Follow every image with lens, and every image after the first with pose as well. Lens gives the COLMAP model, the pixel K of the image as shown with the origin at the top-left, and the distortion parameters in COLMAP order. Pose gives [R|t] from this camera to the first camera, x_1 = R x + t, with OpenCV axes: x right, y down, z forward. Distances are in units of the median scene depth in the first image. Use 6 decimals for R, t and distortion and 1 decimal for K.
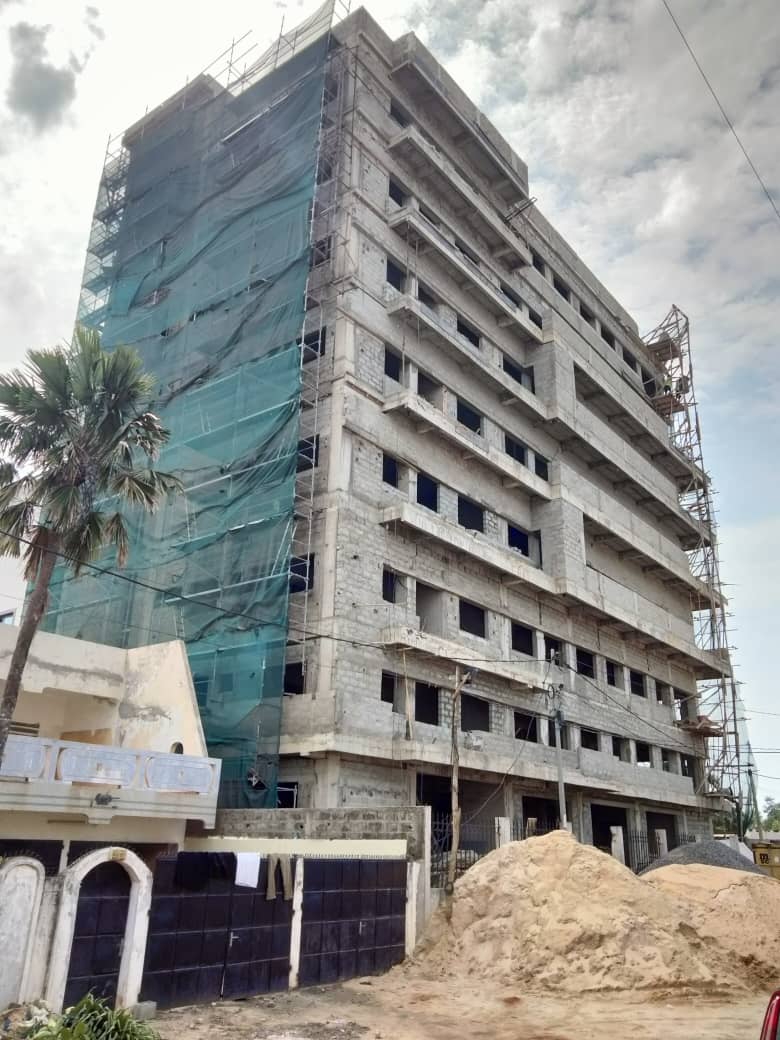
lens RADIAL K [[855.0, 0, 388.2], [0, 855.0, 534.8], [0, 0, 1]] dist [0.003905, 0.001414]
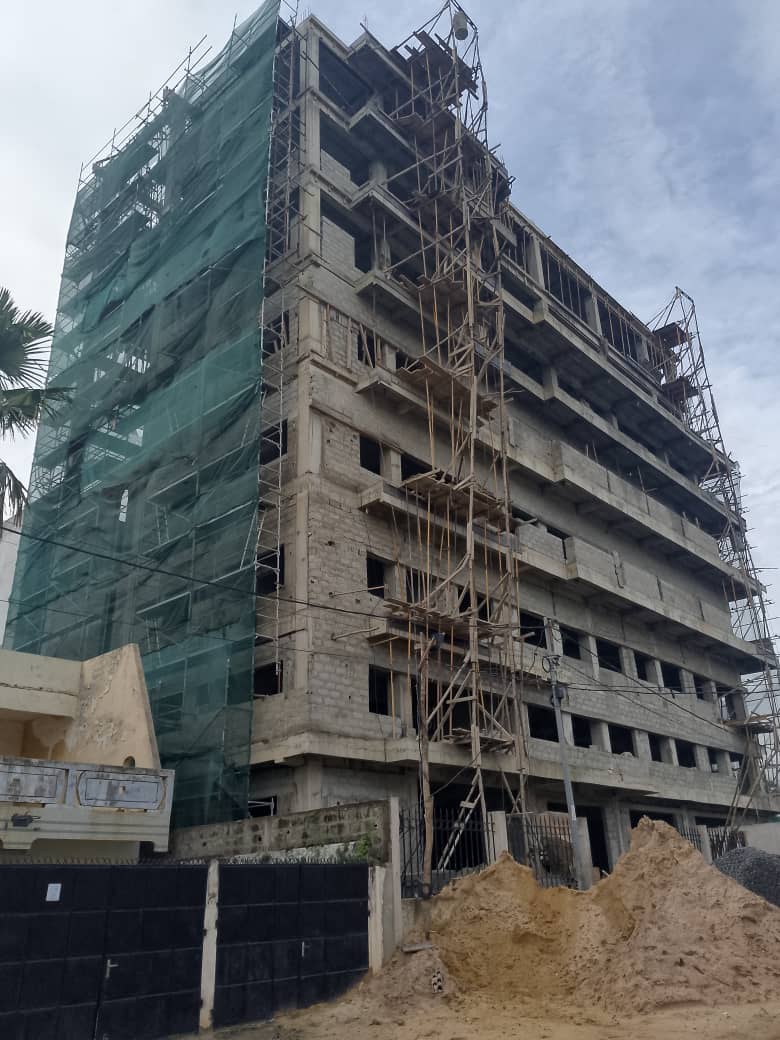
lens RADIAL K [[844.7, 0, 390.0], [0, 844.7, 520.0], [0, 0, 1]] dist [0.081278, -0.159866]
pose [[0.995891, -0.082774, -0.036732, 0.056731], [0.080442, 0.994893, -0.060973, 0.058311], [0.041591, 0.057768, 0.997463, 0.093360]]
